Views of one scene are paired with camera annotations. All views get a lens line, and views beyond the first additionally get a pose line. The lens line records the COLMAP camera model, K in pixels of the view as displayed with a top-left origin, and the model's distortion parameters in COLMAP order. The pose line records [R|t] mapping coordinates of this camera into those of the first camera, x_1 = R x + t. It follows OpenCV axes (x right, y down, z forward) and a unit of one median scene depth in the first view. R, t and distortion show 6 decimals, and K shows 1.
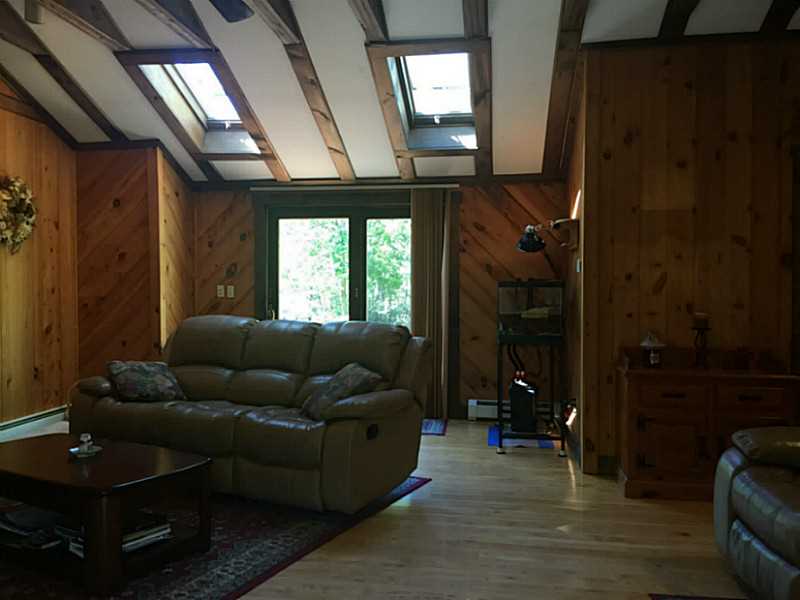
lens RADIAL K [[679.1, 0, 400.0], [0, 679.1, 300.0], [0, 0, 1]] dist [-0.002838, -0.007095]
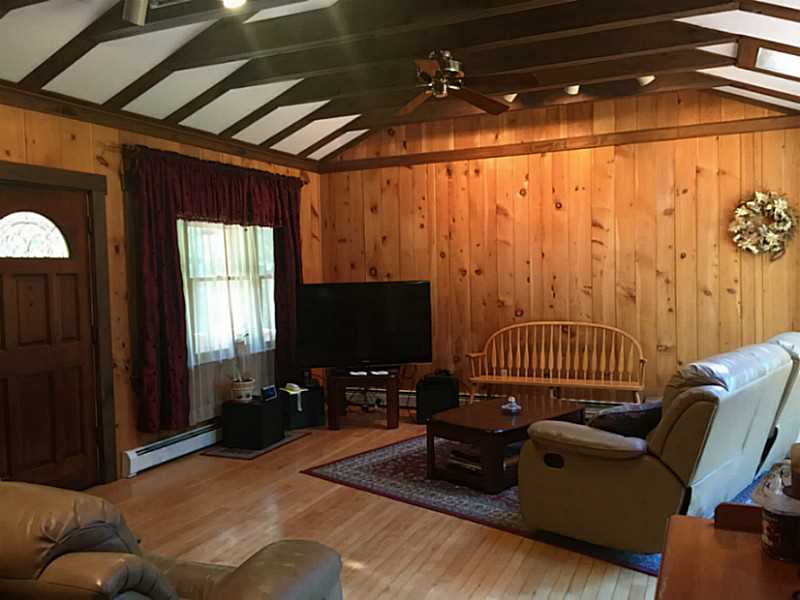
lens RADIAL K [[679.1, 0, 400.0], [0, 679.1, 300.0], [0, 0, 1]] dist [-0.002838, -0.007095]
pose [[-0.273054, 0.040007, -0.961166, 1.044450], [-0.005521, 0.999053, 0.043153, -0.077694], [0.961983, 0.017090, -0.272575, 1.178522]]
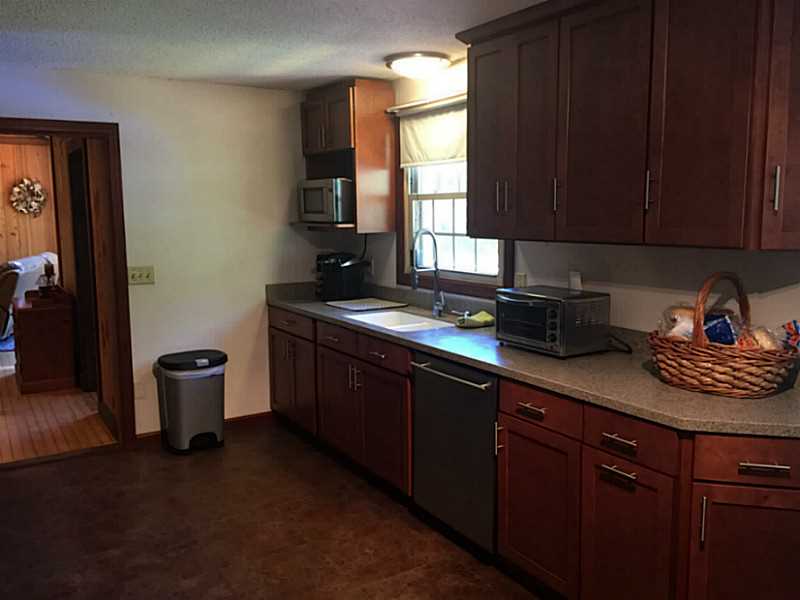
lens RADIAL K [[679.1, 0, 400.0], [0, 679.1, 300.0], [0, 0, 1]] dist [-0.002838, -0.007095]
pose [[0.656456, 0.091332, -0.748816, 2.674628], [-0.015422, 0.994061, 0.107724, -0.091972], [0.754207, -0.059168, 0.653966, 0.802481]]
